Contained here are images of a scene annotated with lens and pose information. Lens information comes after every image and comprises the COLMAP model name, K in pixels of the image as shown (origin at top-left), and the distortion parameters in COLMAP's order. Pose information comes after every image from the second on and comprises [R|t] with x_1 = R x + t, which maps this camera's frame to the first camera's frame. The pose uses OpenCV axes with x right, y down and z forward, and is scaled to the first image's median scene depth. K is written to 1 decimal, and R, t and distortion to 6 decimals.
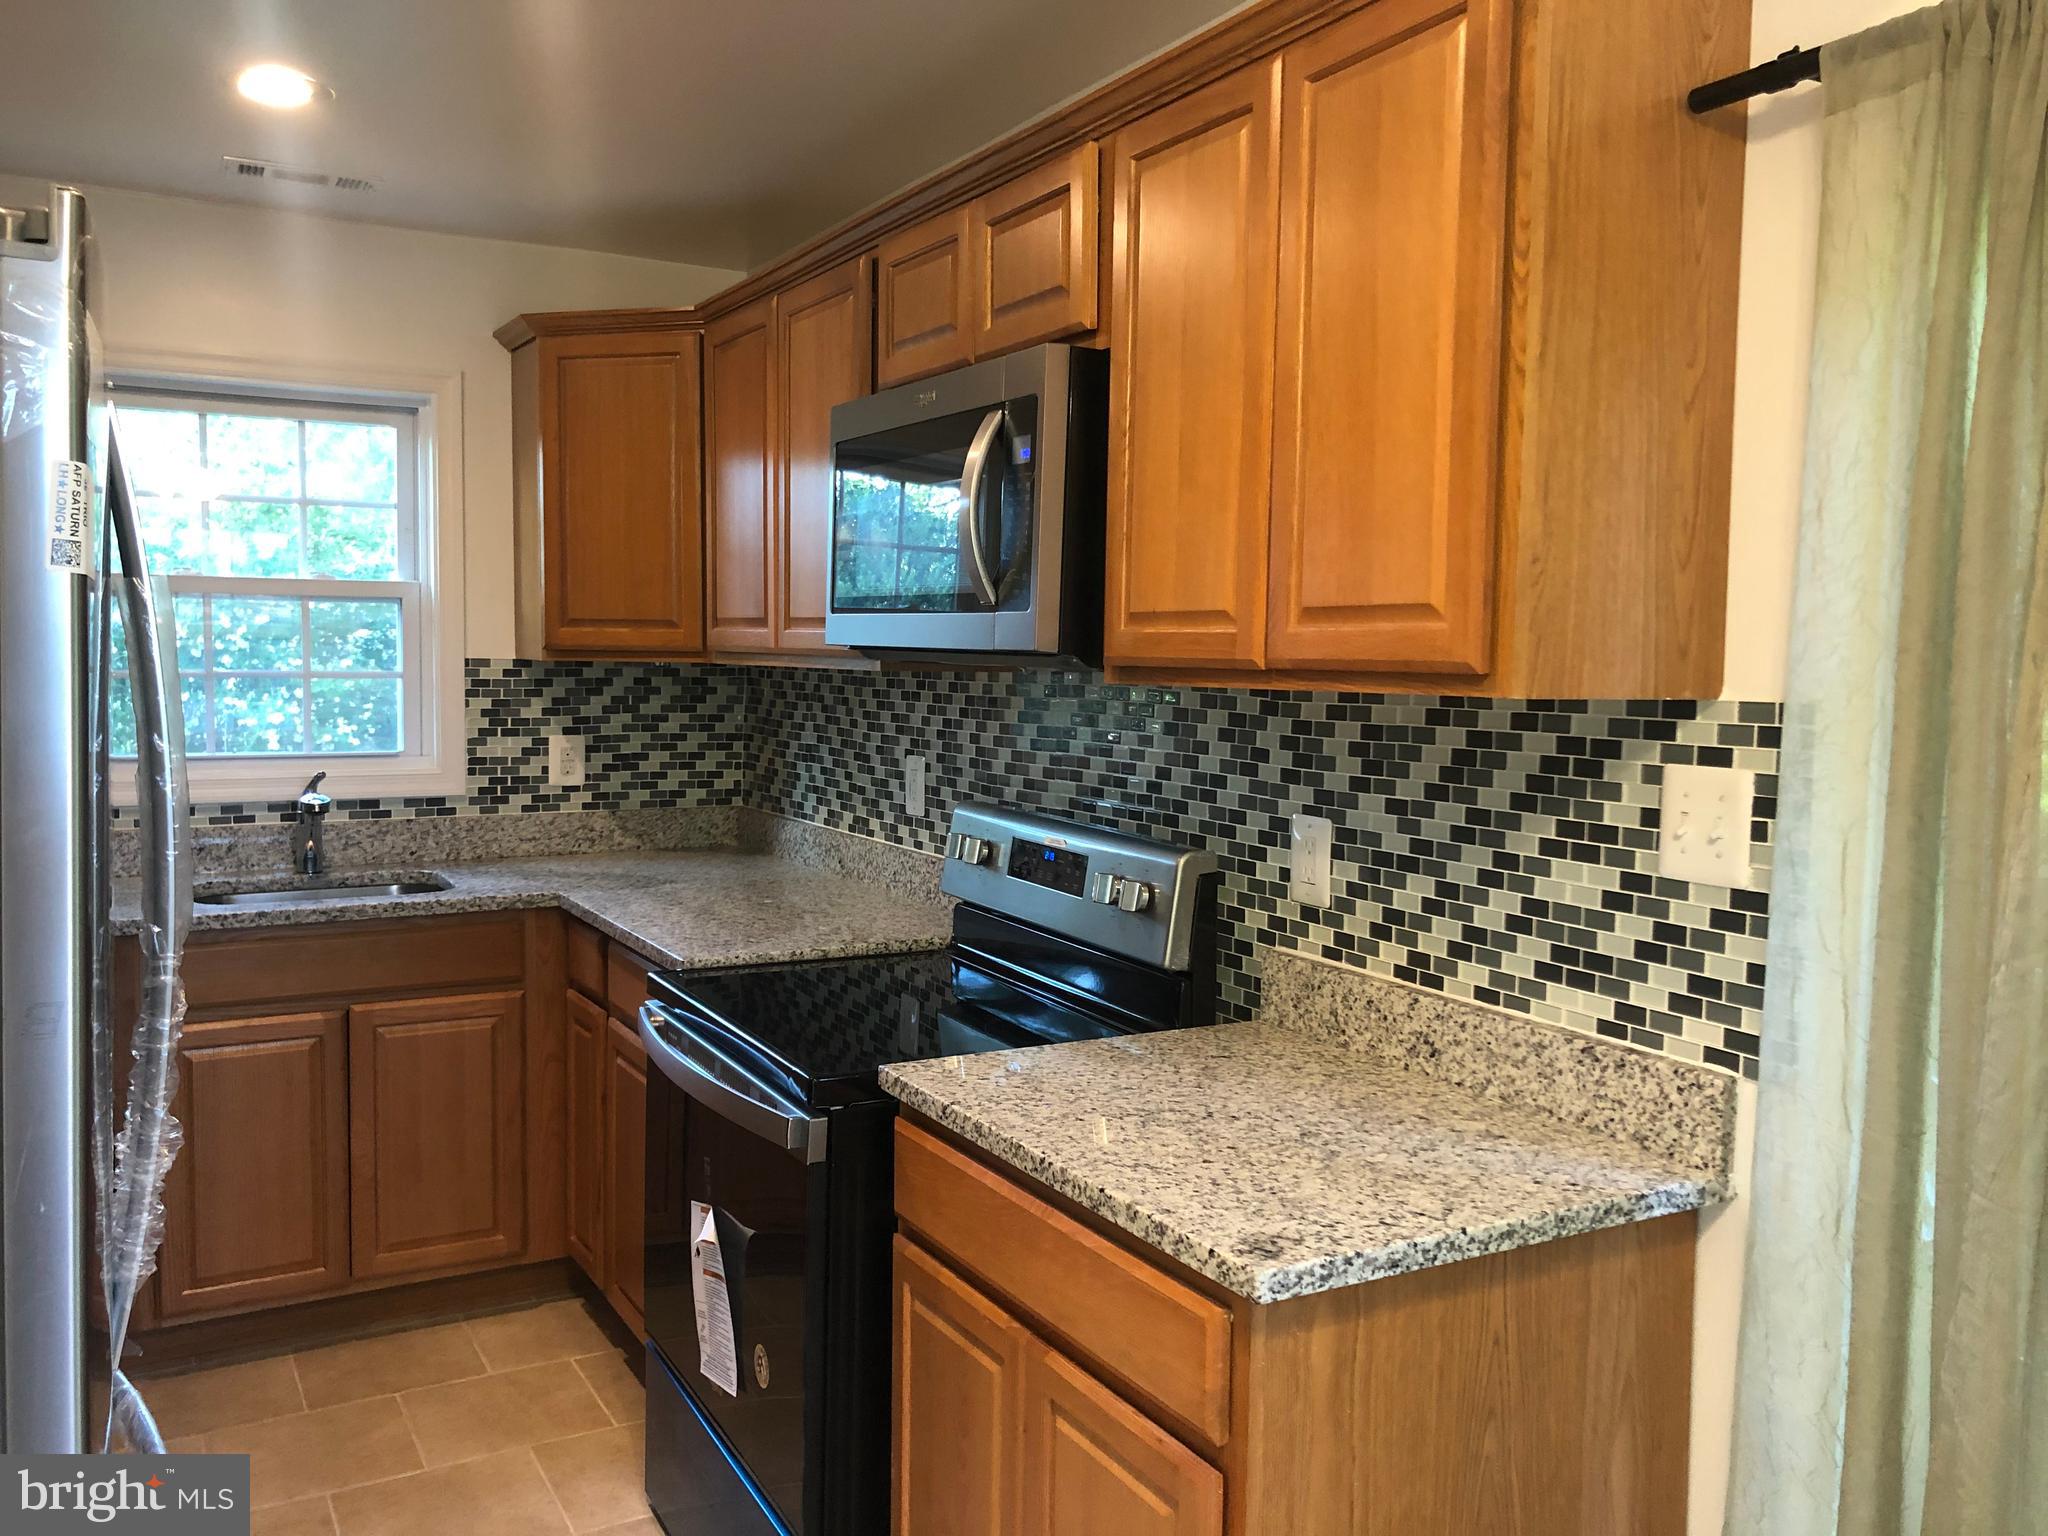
lens RADIAL K [[1653.8, 0, 1010.6], [0, 1653.8, 746.6], [0, 0, 1]] dist [0.027175, -0.042130]
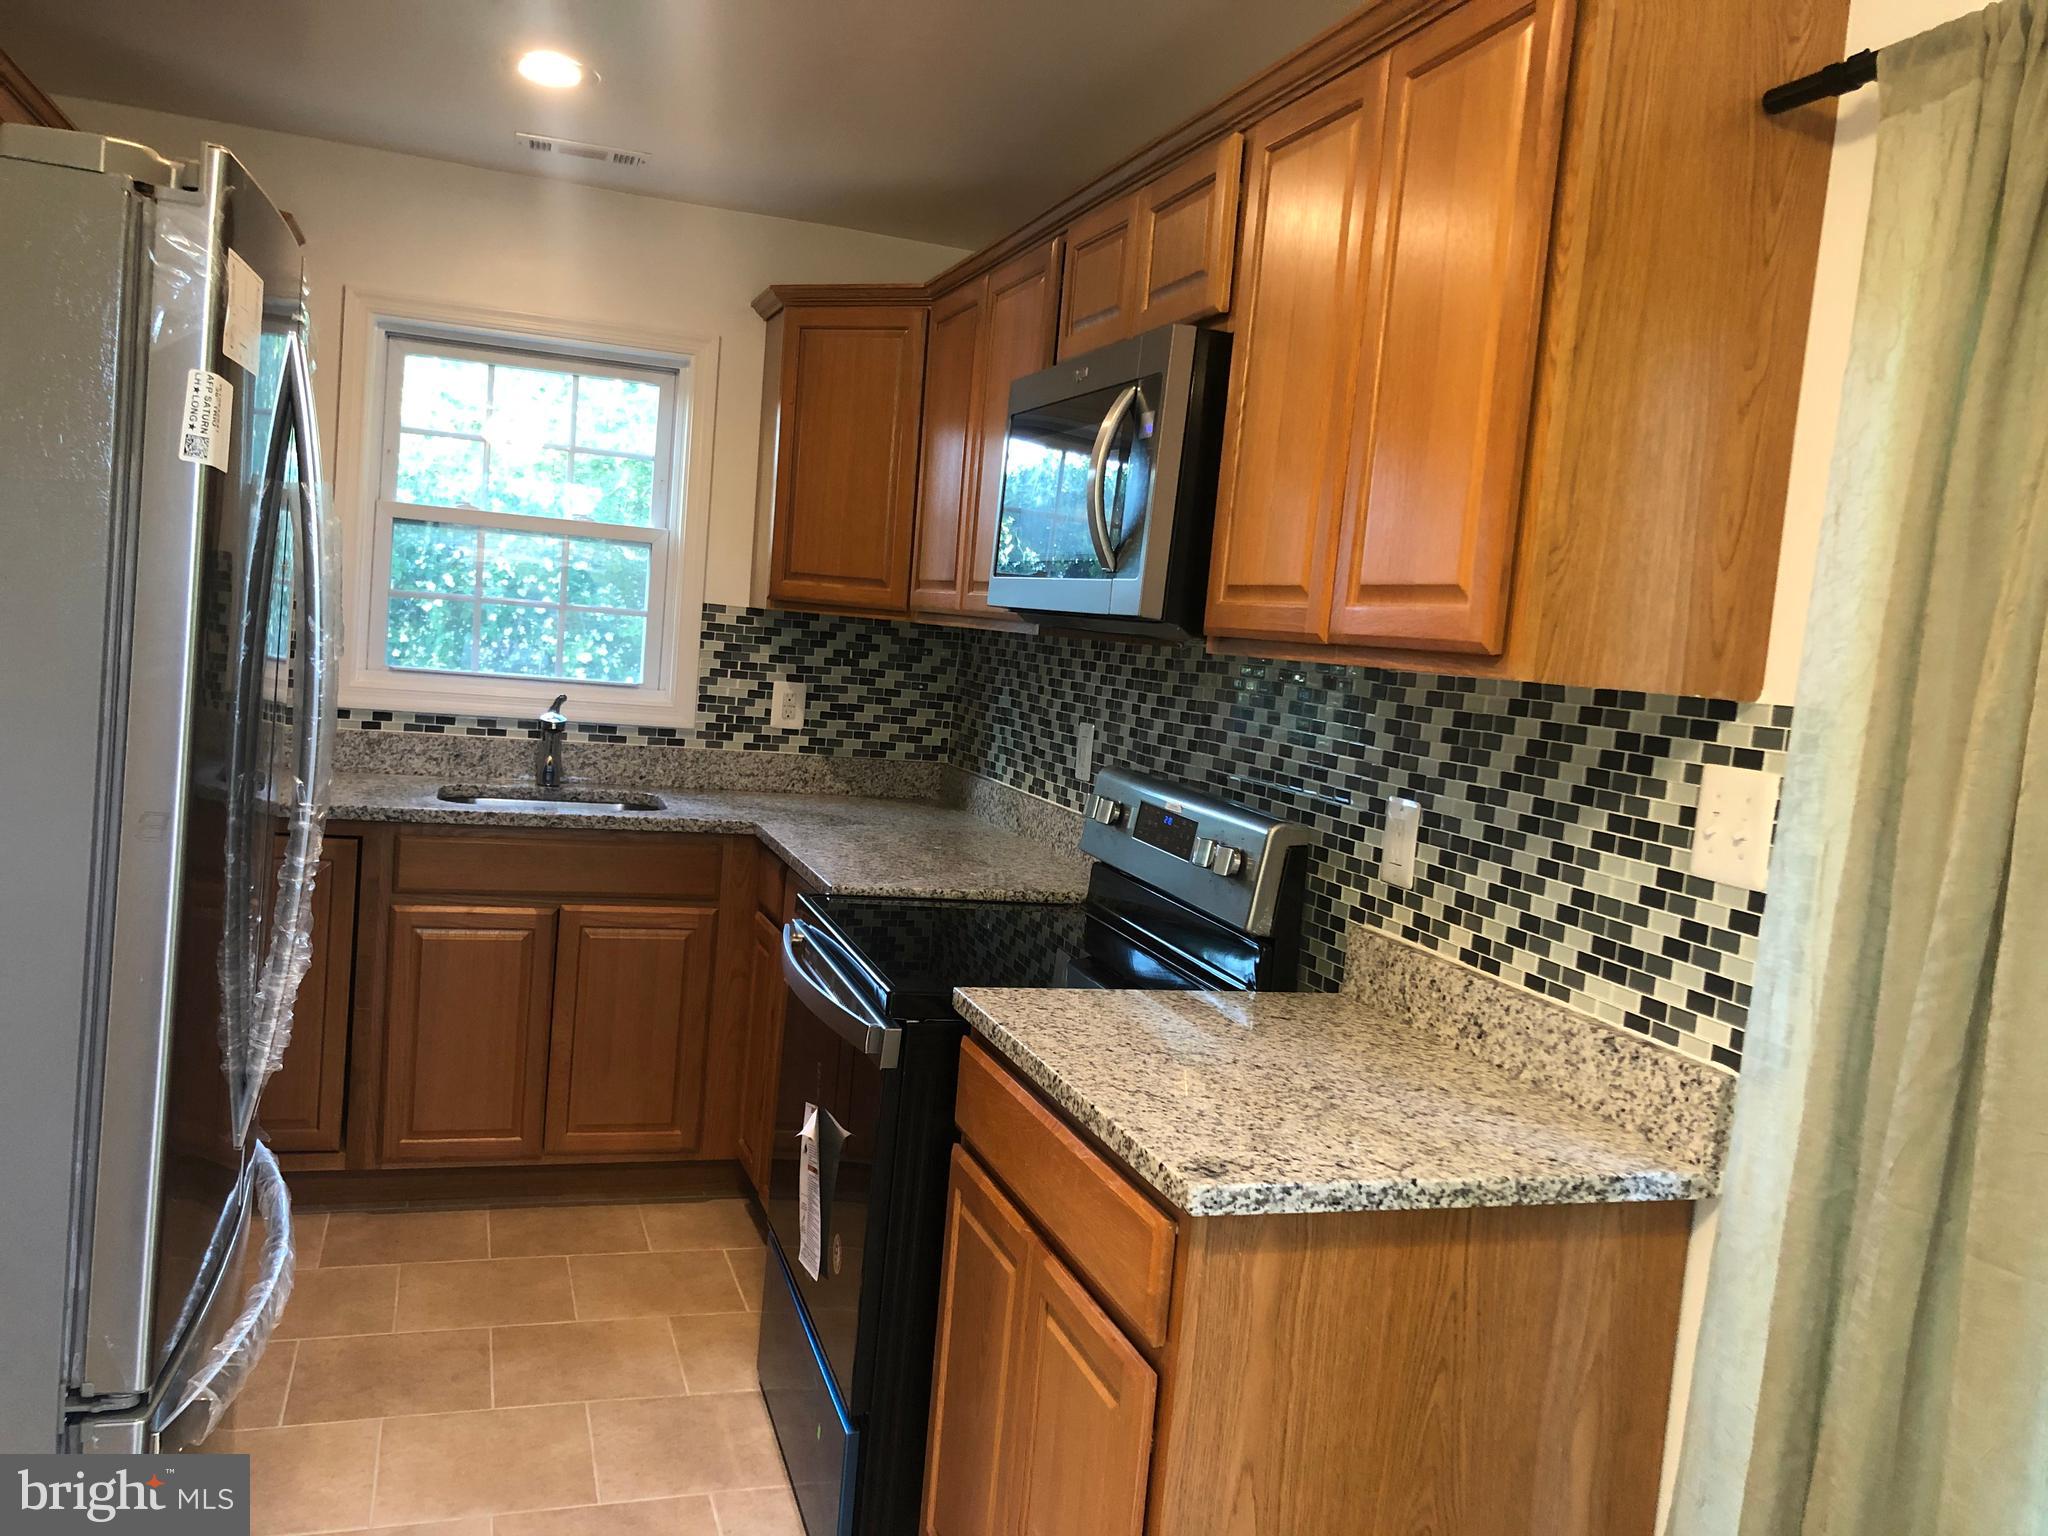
lens RADIAL K [[1653.8, 0, 1030.0], [0, 1653.8, 758.4], [0, 0, 1]] dist [0.027175, -0.042130]
pose [[0.981270, 0.086484, -0.172131, 0.127949], [-0.084757, 0.996250, 0.017369, 0.018817], [0.172988, -0.002454, 0.984921, -0.047713]]
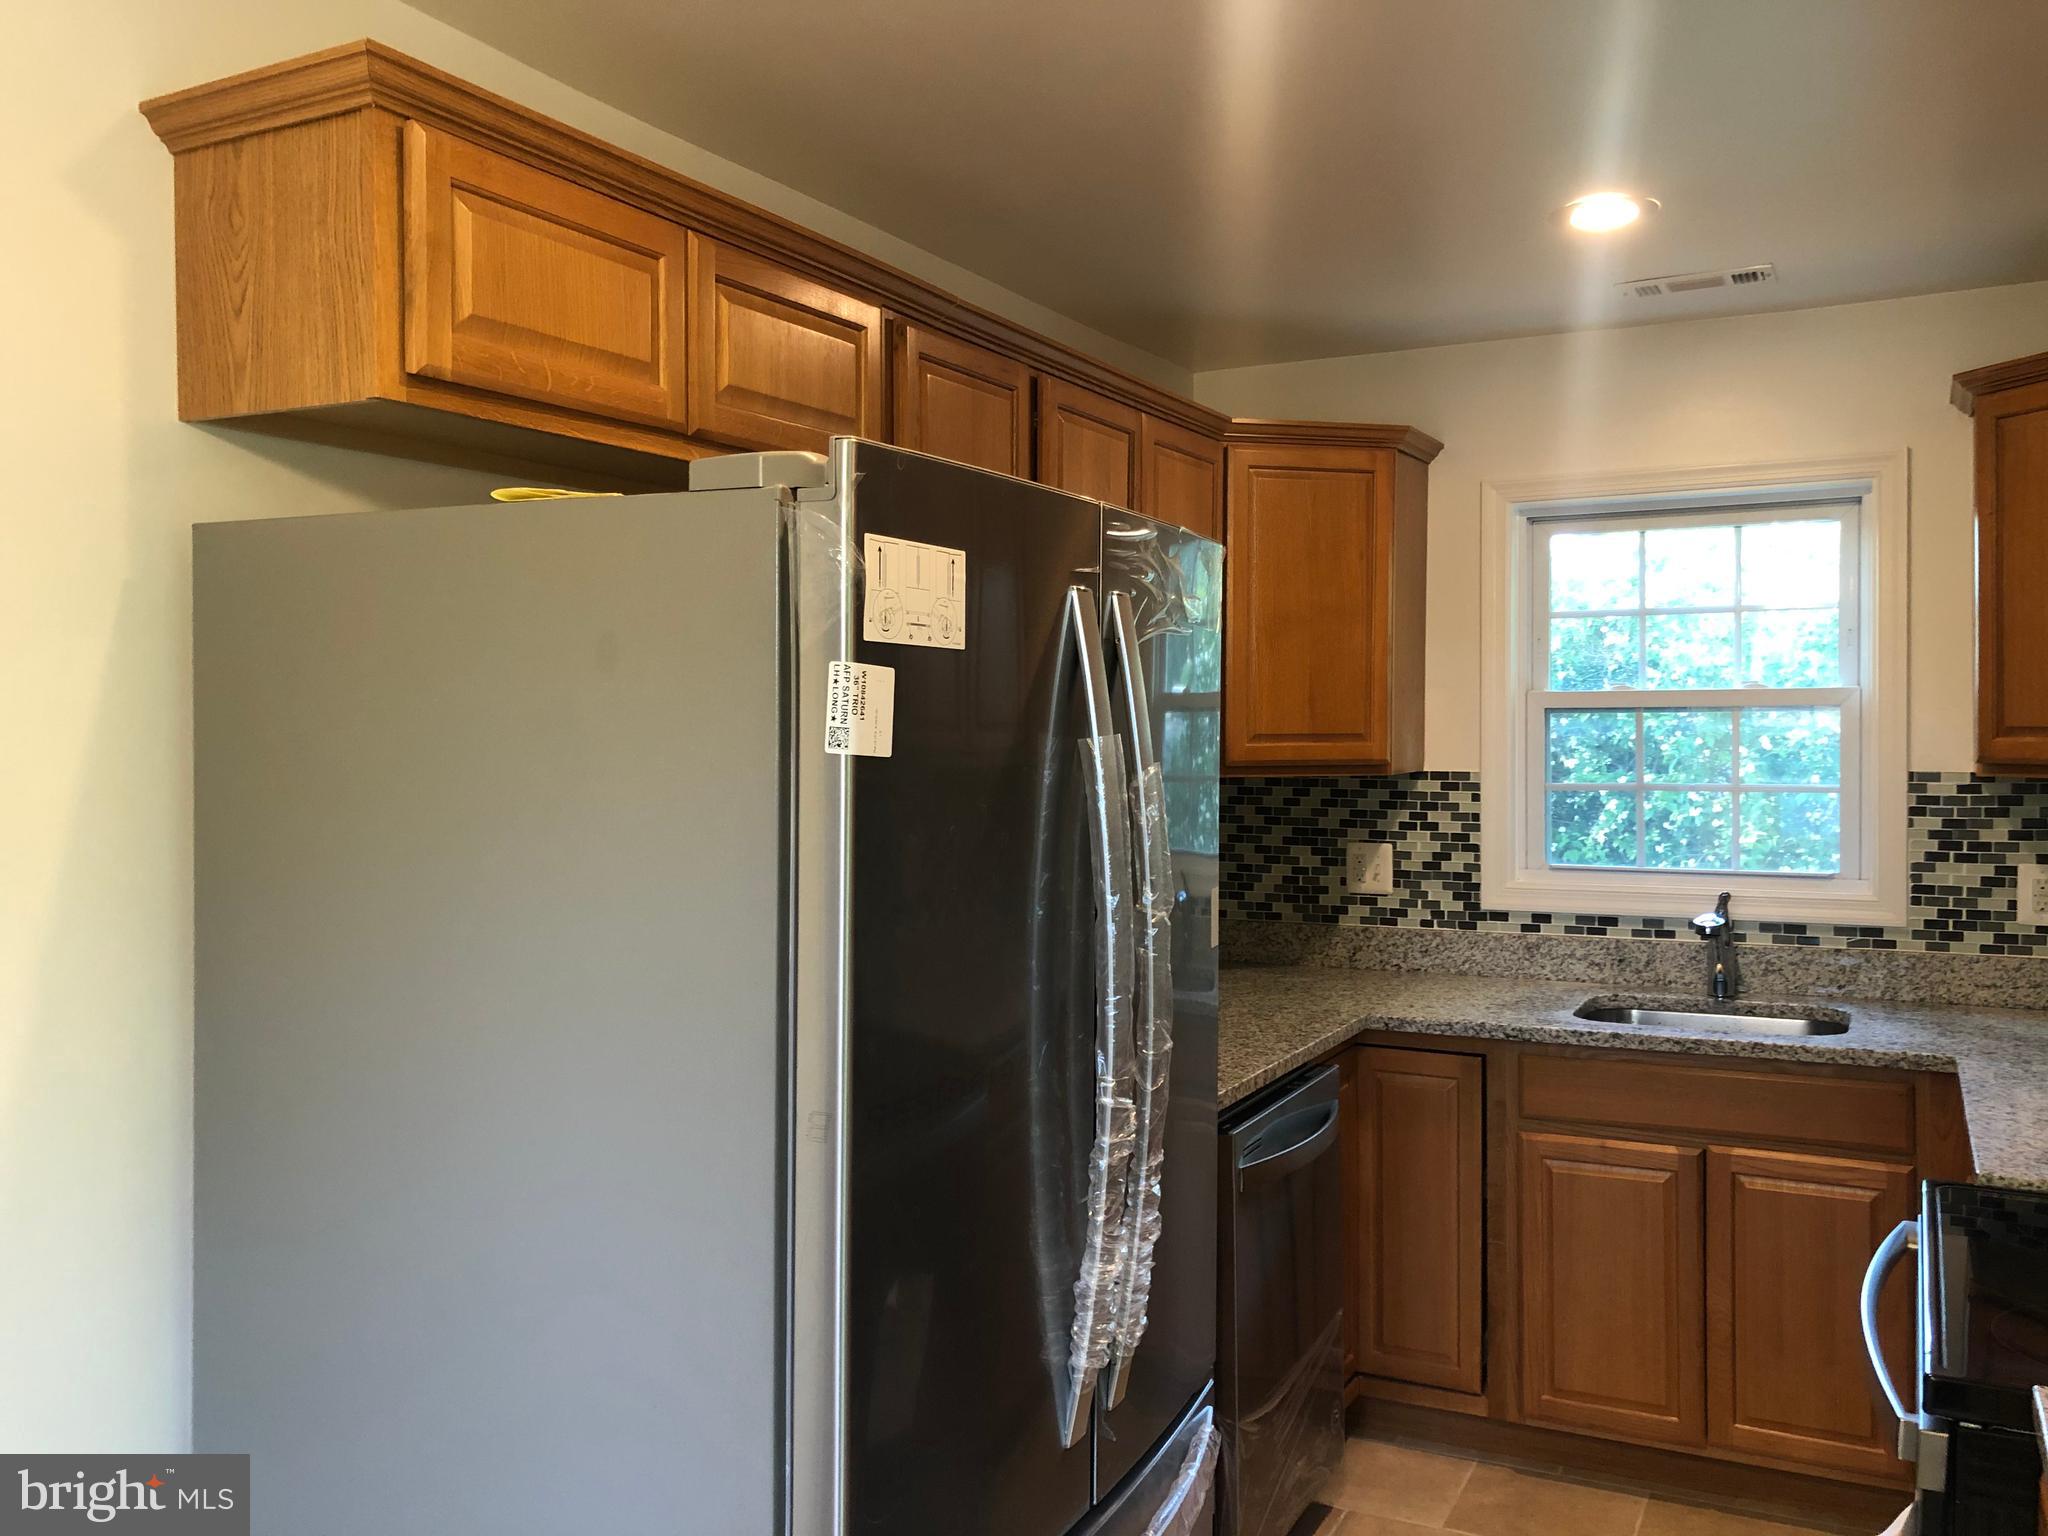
lens RADIAL K [[1653.8, 0, 1058.2], [0, 1653.8, 746.1], [0, 0, 1]] dist [0.027175, -0.042130]
pose [[0.562447, -0.005567, -0.826814, 0.247400], [-0.036459, 0.998838, -0.031526, -0.038266], [0.826029, 0.047877, 0.561591, 0.223100]]
